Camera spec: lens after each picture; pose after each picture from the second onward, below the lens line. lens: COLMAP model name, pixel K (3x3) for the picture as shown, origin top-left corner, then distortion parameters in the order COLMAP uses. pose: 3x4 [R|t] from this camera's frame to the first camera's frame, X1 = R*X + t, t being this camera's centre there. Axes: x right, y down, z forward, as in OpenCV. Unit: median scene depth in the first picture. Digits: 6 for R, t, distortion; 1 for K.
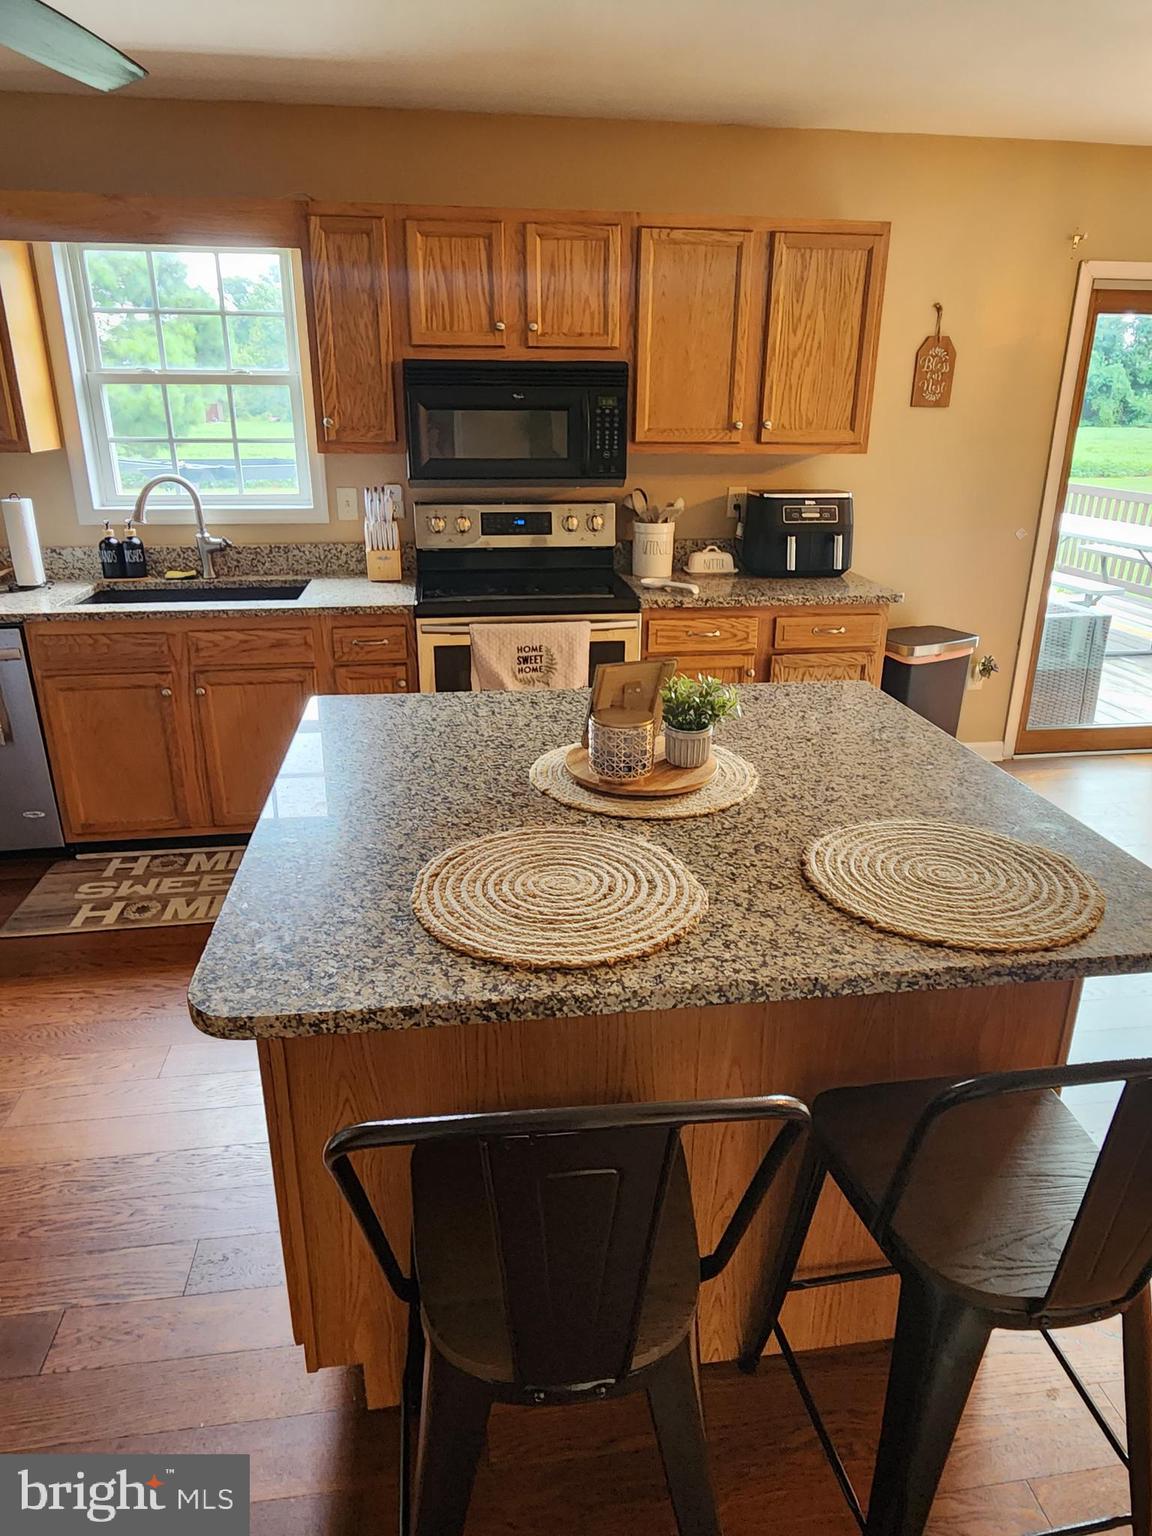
lens RADIAL K [[987.3, 0, 577.9], [0, 987.3, 759.8], [0, 0, 1]] dist [0.001478, -0.004863]
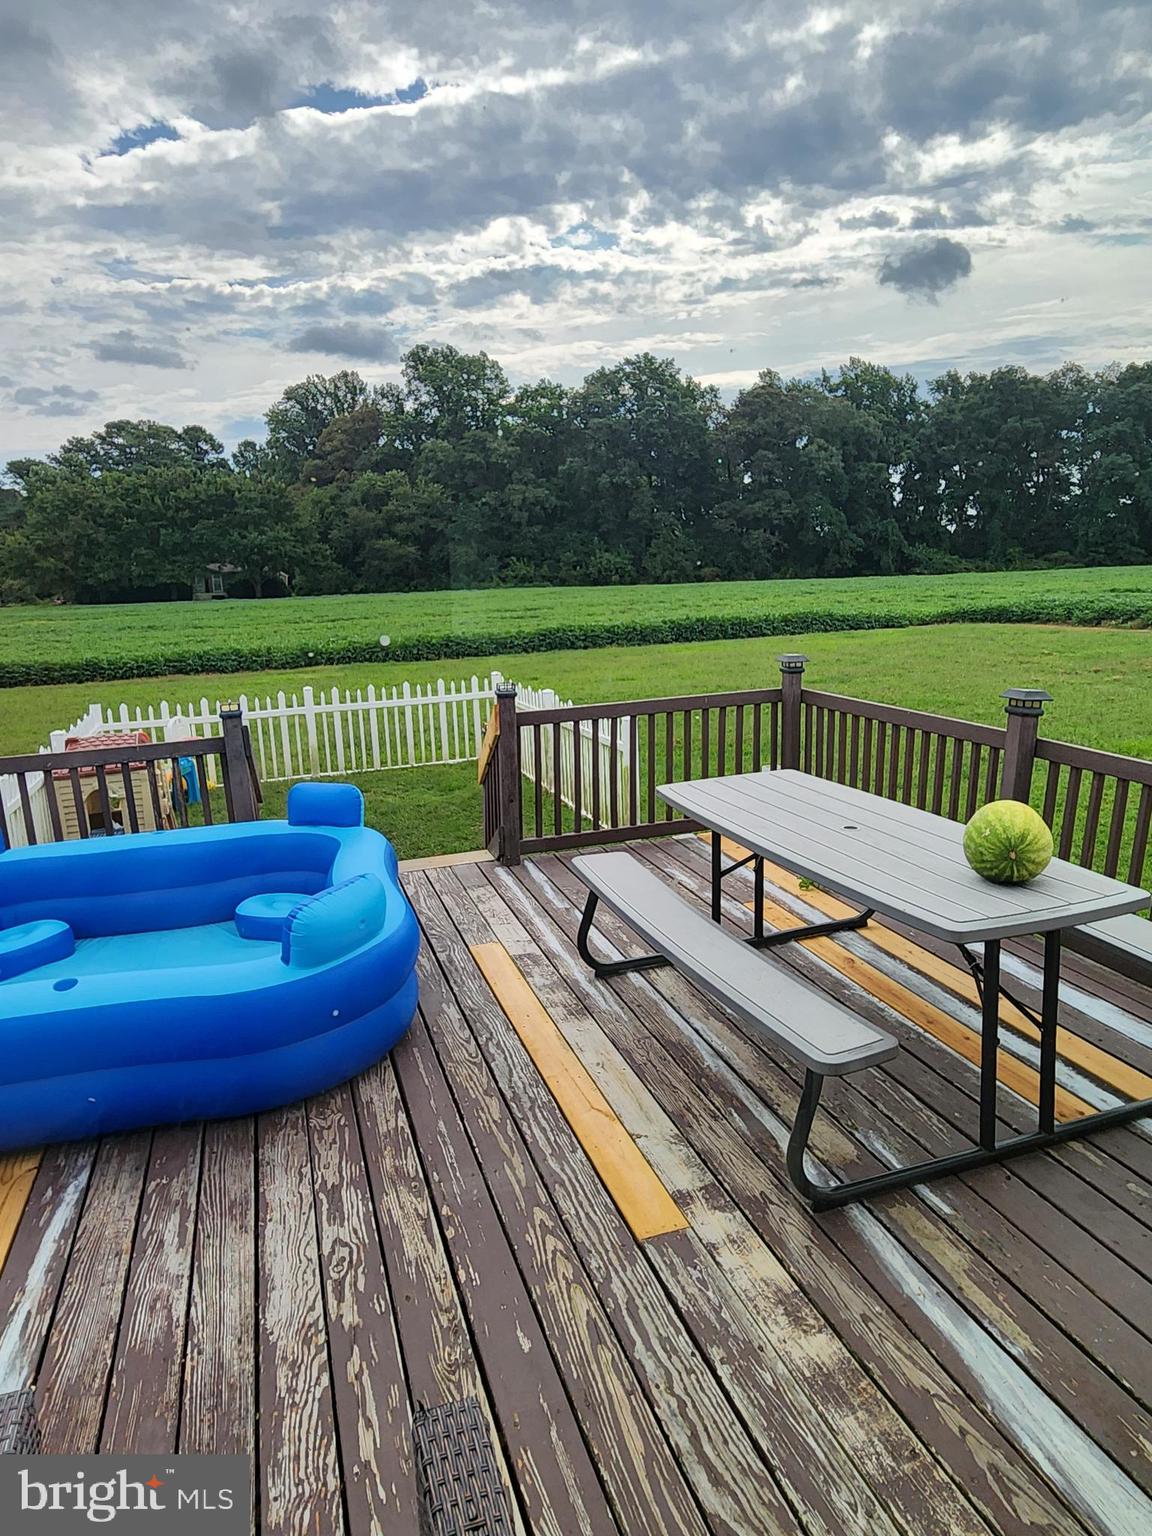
lens RADIAL K [[987.3, 0, 577.9], [0, 987.3, 759.8], [0, 0, 1]] dist [0.001478, -0.004863]
pose [[0.985342, -0.067732, 0.156567, 0.189527], [0.091062, 0.984935, -0.147006, -0.117264], [-0.144251, 0.159108, 0.976666, 0.305616]]
